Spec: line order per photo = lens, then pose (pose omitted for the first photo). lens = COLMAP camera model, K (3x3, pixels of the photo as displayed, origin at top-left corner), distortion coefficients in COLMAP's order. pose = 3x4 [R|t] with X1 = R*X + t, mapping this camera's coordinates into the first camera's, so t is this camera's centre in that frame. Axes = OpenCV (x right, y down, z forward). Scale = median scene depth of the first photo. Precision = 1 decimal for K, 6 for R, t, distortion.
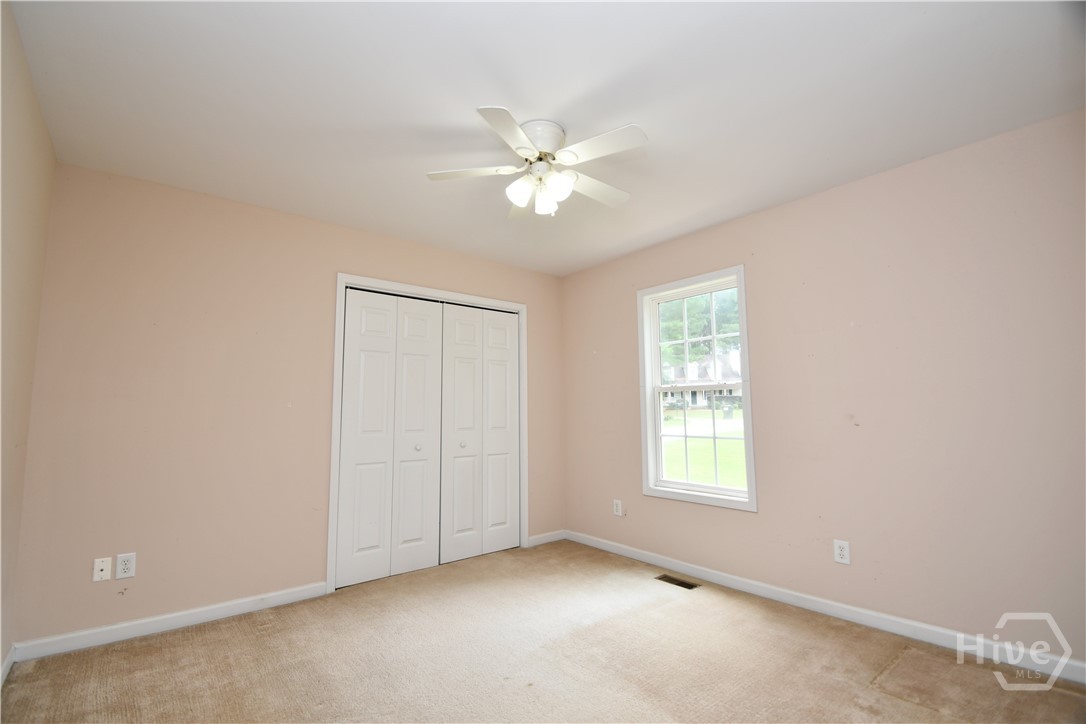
lens RADIAL K [[476.6, 0, 534.3], [0, 476.6, 362.1], [0, 0, 1]] dist [0.009822, -0.014652]
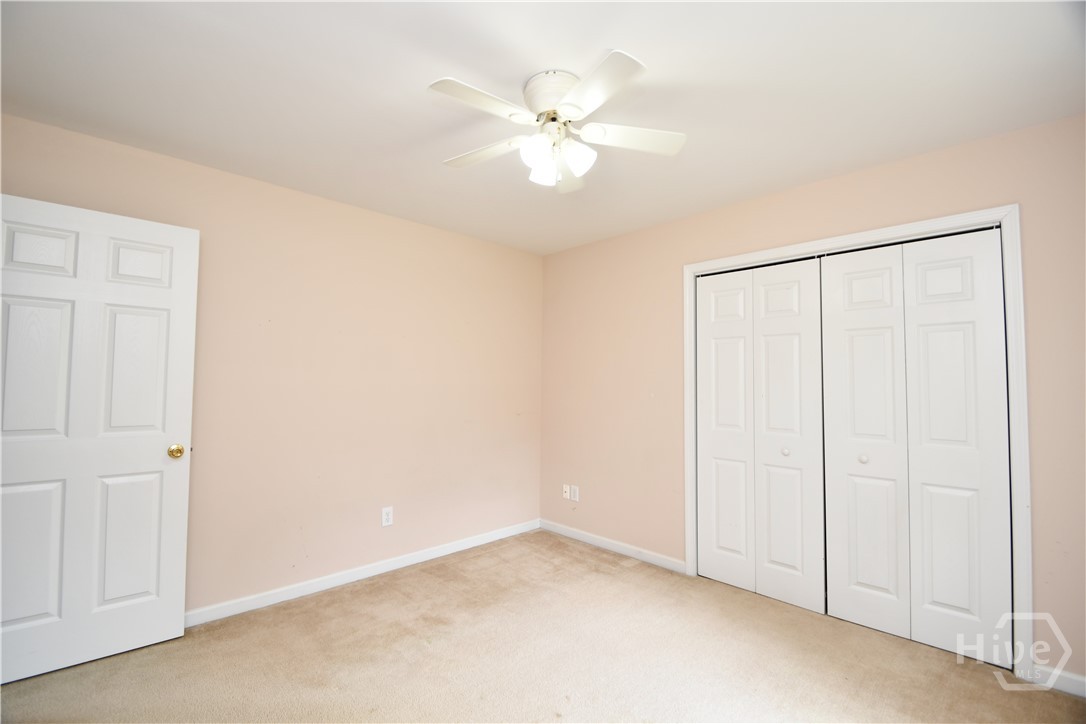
lens RADIAL K [[476.6, 0, 534.3], [0, 476.6, 362.1], [0, 0, 1]] dist [0.009822, -0.014652]
pose [[0.086031, -0.037893, -0.995572, 0.623541], [0.093271, 0.995194, -0.029819, 0.018846], [0.991917, -0.090292, 0.089152, 0.633739]]
